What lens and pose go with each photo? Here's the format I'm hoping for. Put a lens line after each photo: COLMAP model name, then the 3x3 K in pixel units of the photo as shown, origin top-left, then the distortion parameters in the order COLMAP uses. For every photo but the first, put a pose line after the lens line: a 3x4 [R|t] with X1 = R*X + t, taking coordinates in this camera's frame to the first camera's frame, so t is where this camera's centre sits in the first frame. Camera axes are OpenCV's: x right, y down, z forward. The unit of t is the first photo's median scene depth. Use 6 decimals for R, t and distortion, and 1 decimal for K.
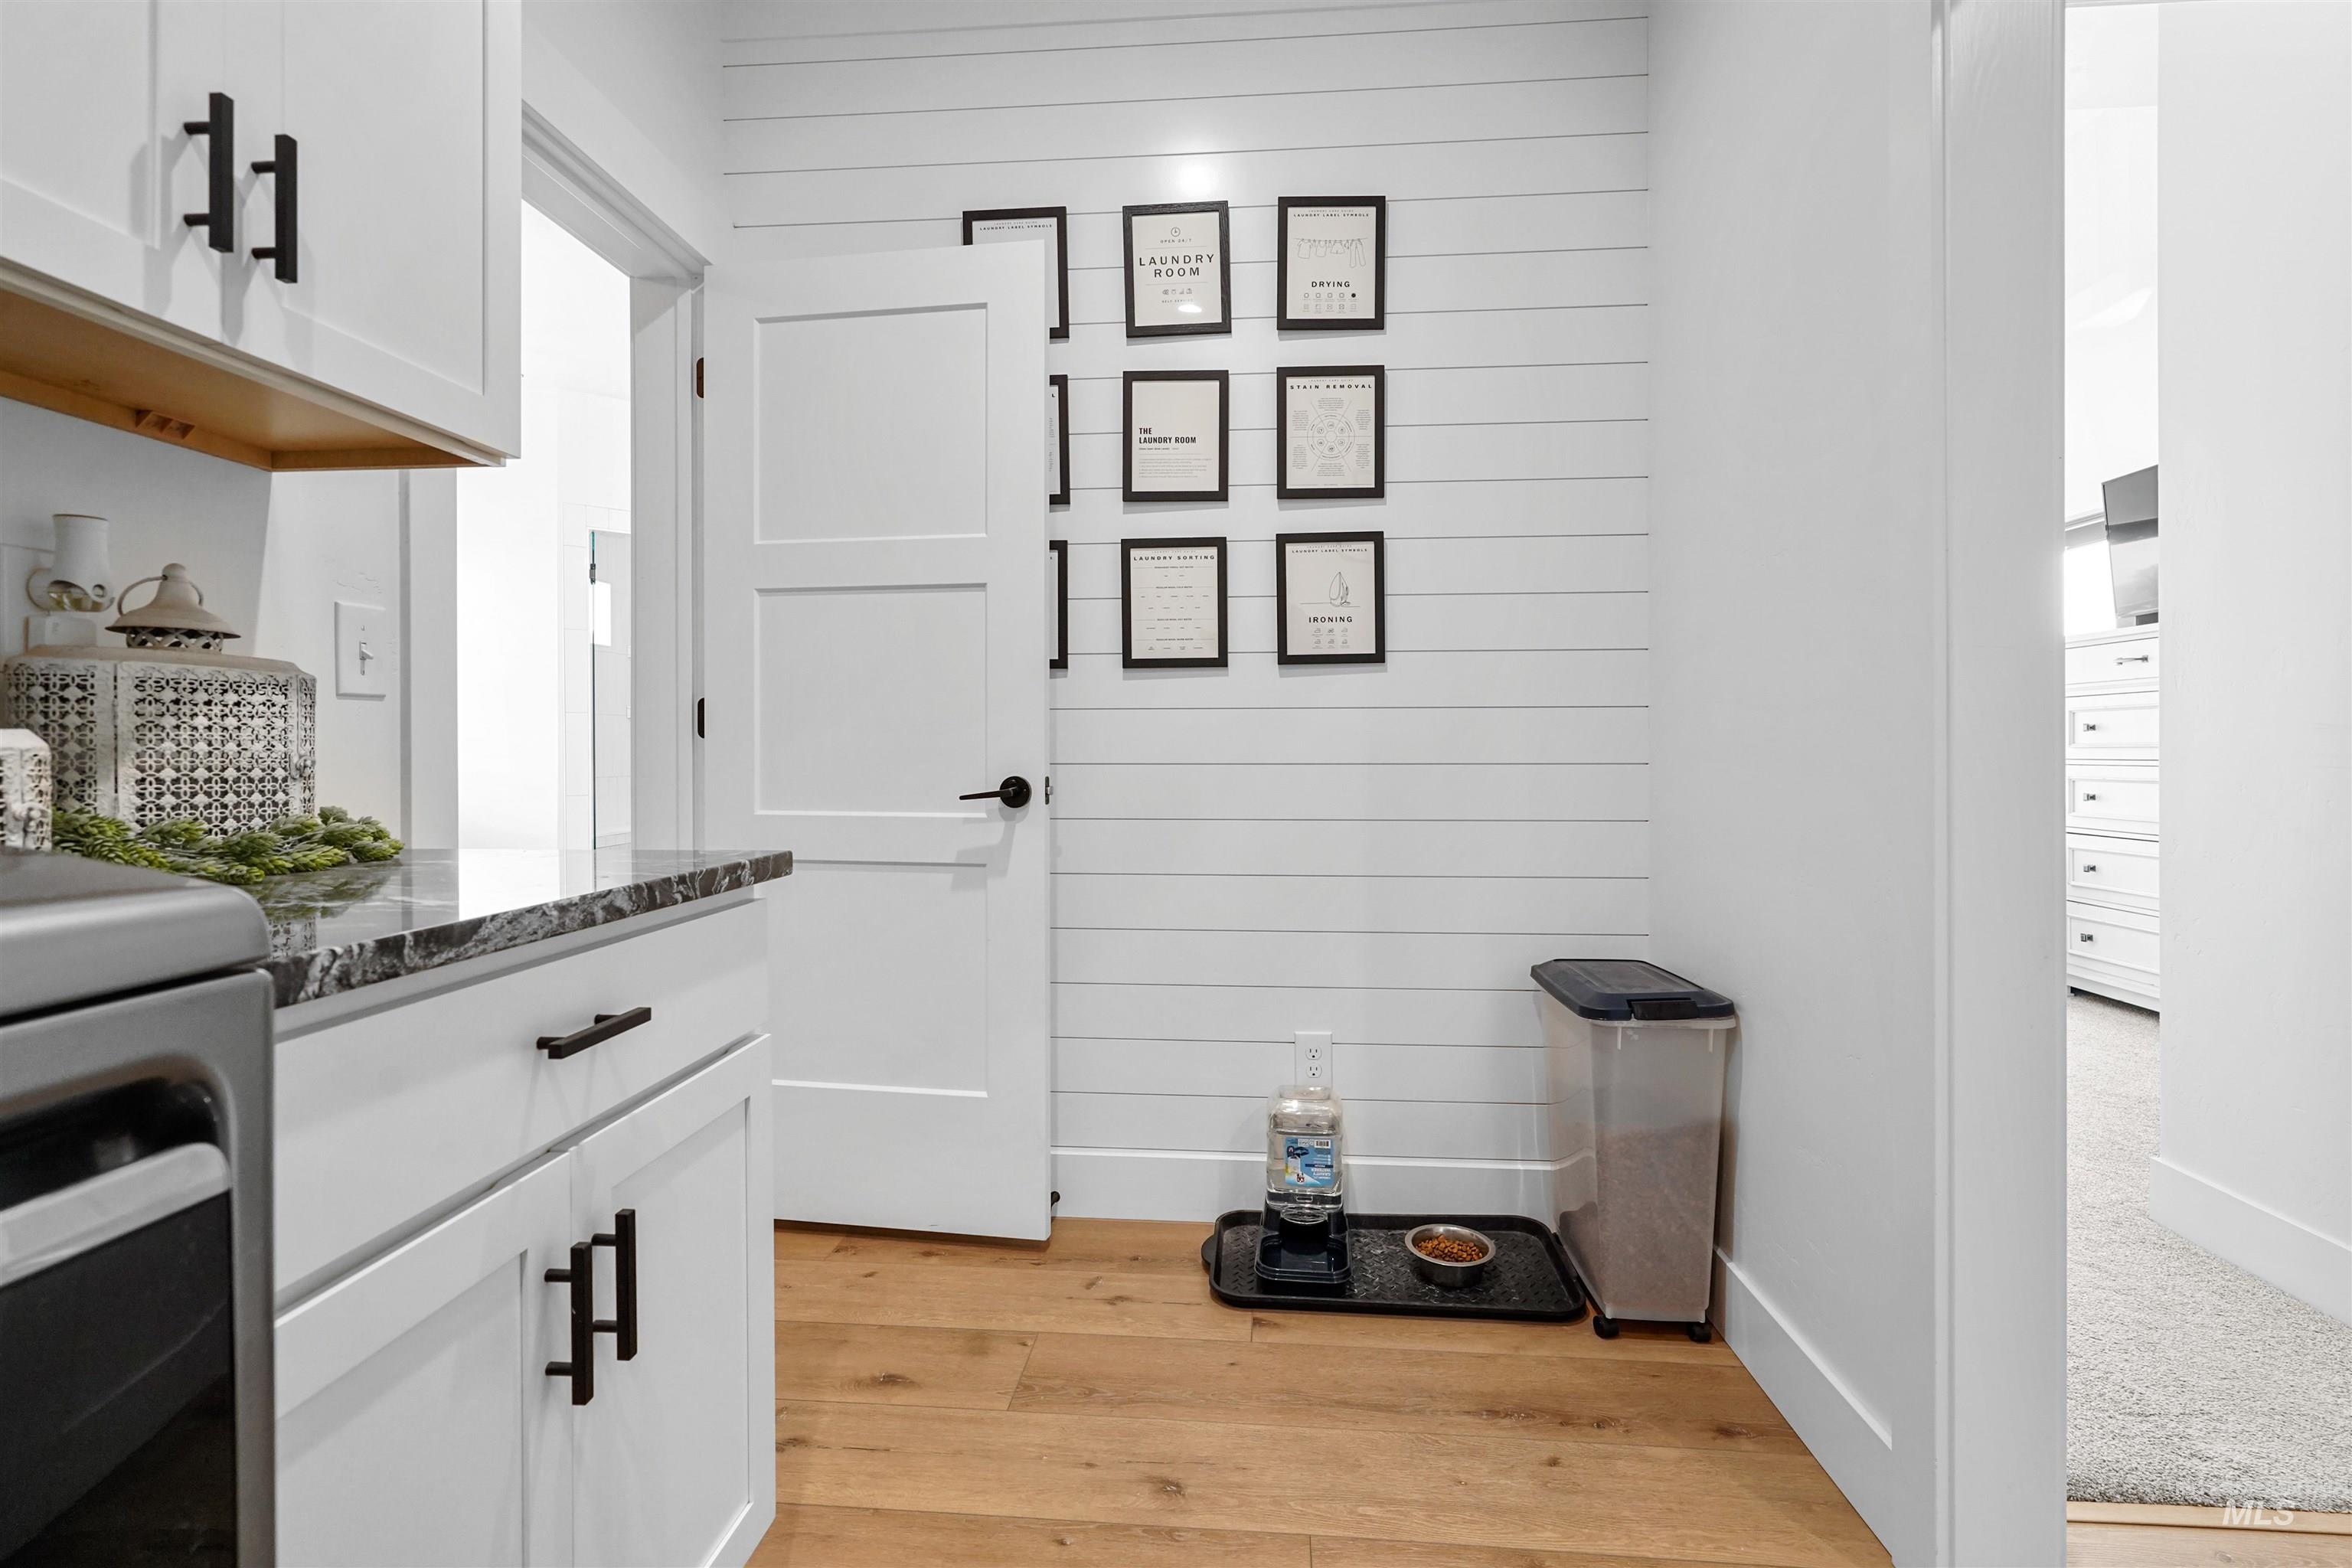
lens RADIAL K [[1141.0, 0, 1198.4], [0, 1141.0, 742.5], [0, 0, 1]] dist [-0.000060, 0.001921]
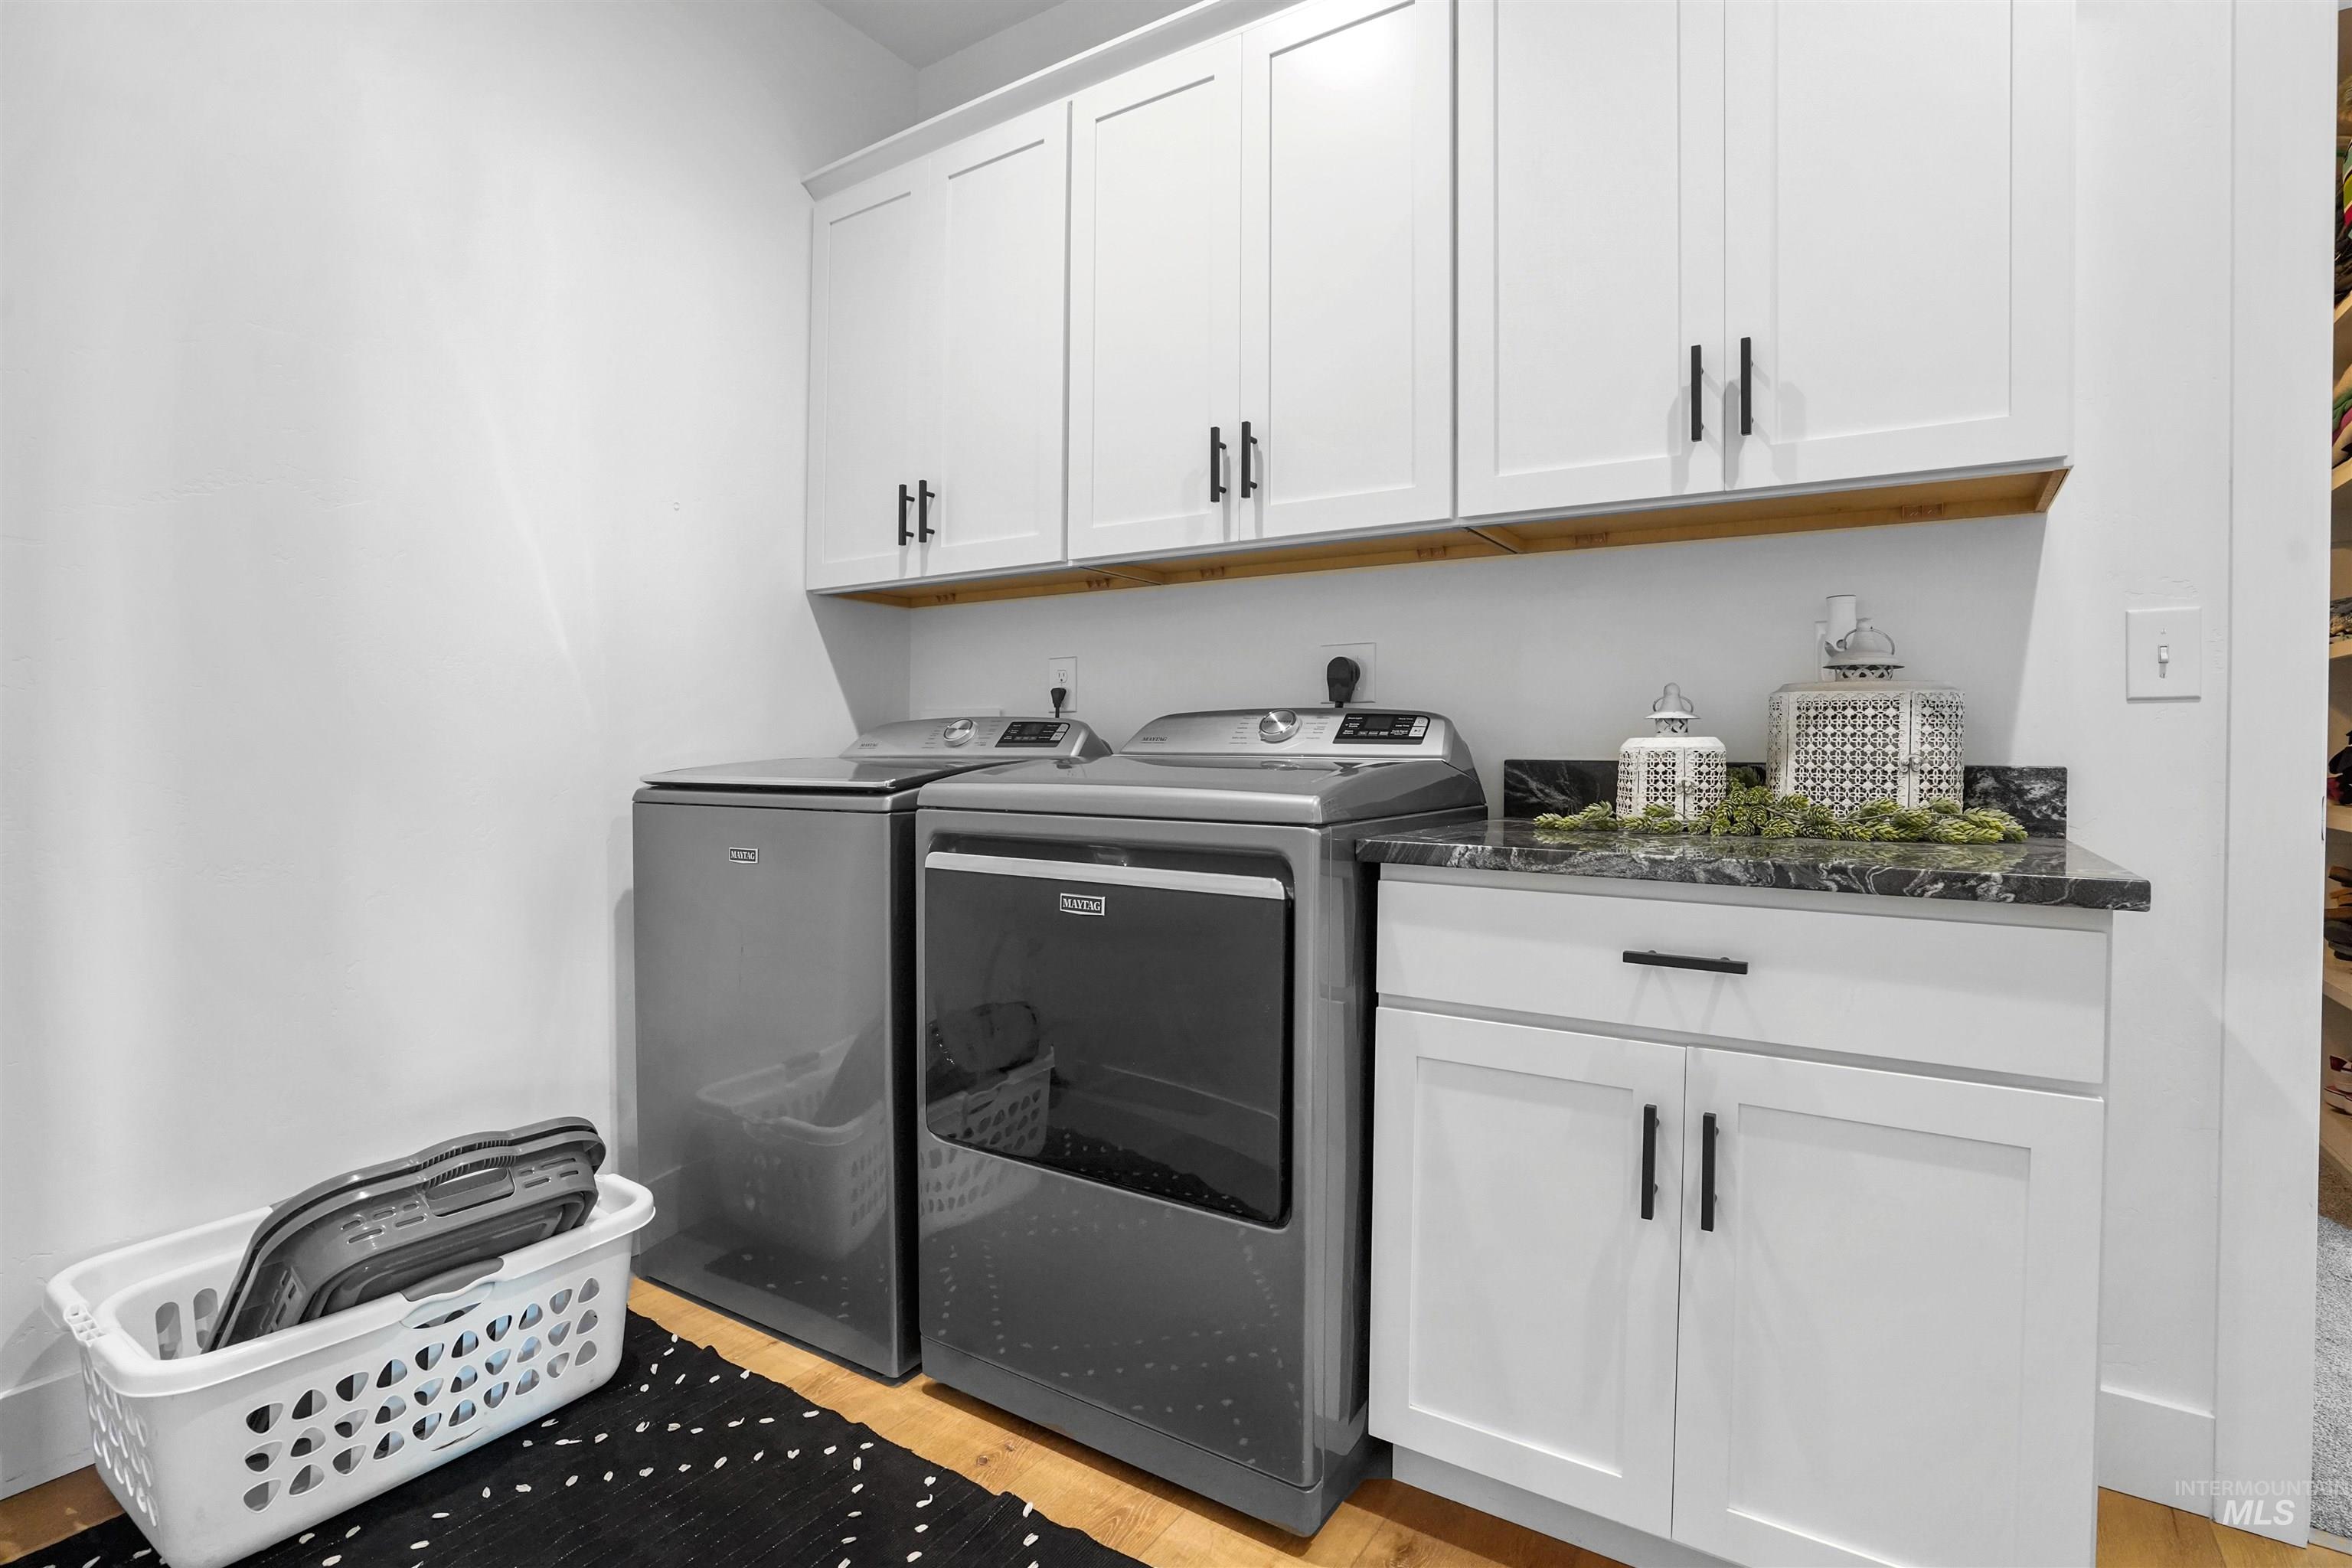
lens RADIAL K [[1141.0, 0, 1179.3], [0, 1141.0, 769.8], [0, 0, 1]] dist [-0.000060, 0.001921]
pose [[-0.471252, 0.019663, -0.881779, 0.811823], [-0.002026, 0.999725, 0.023375, -0.000424], [0.881996, 0.012802, -0.471083, 0.962993]]
